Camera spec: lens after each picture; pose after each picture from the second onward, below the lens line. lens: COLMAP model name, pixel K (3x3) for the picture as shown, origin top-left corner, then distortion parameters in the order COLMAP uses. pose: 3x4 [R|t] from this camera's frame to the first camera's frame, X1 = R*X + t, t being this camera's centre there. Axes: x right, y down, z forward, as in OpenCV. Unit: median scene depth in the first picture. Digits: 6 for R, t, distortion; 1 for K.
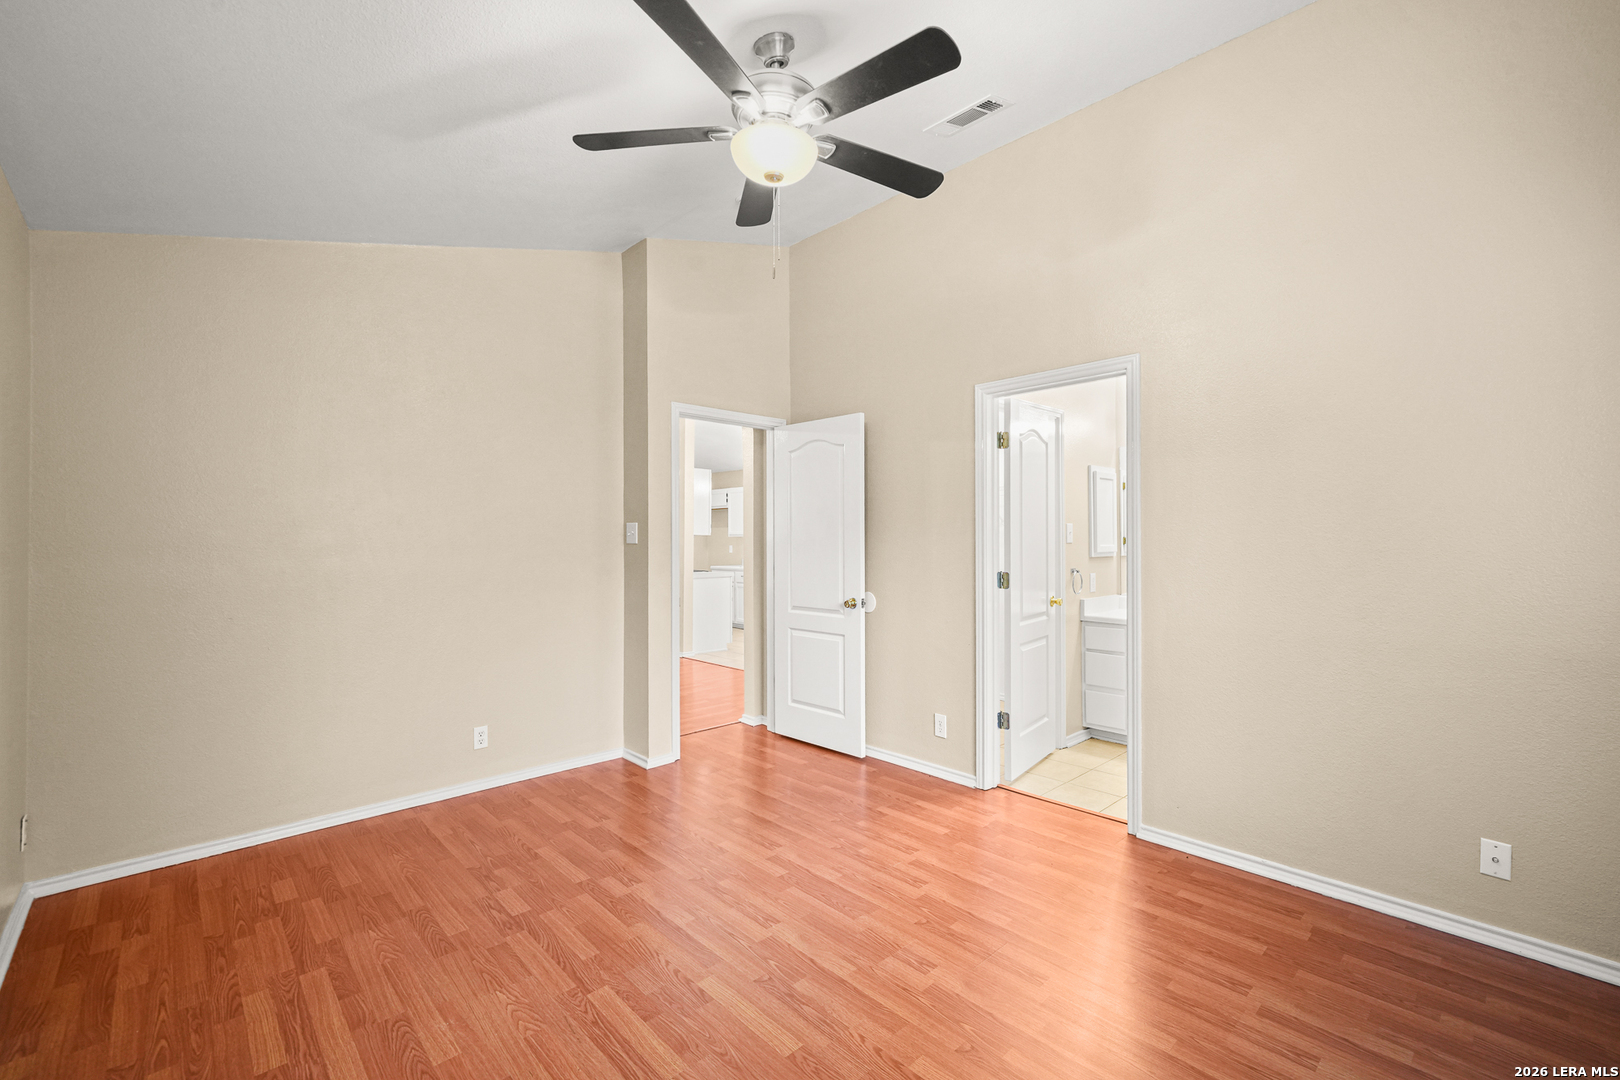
lens RADIAL K [[701.5, 0, 809.8], [0, 701.5, 541.4], [0, 0, 1]] dist [-0.001030, 0.000768]
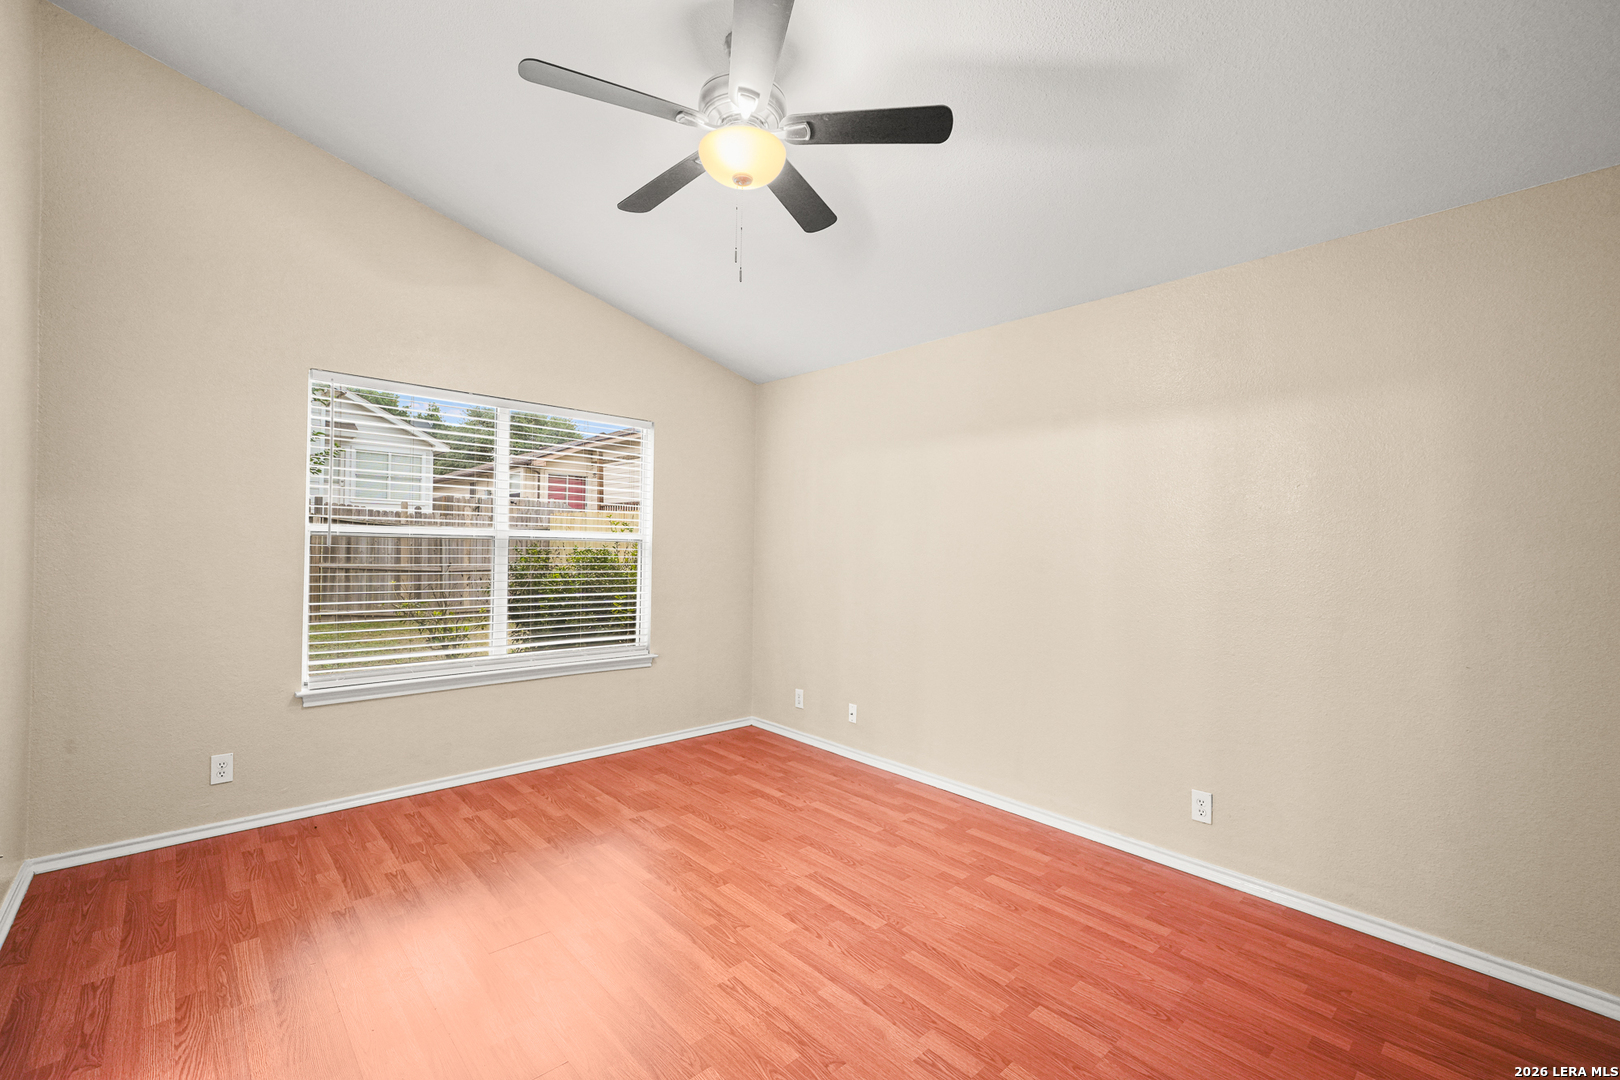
lens RADIAL K [[701.5, 0, 810.9], [0, 701.5, 538.8], [0, 0, 1]] dist [-0.001030, 0.000768]
pose [[-0.999865, -0.015745, 0.004716, -0.169815], [-0.015799, 0.999808, -0.011599, -0.000289], [-0.004532, -0.011672, -0.999922, 2.080766]]
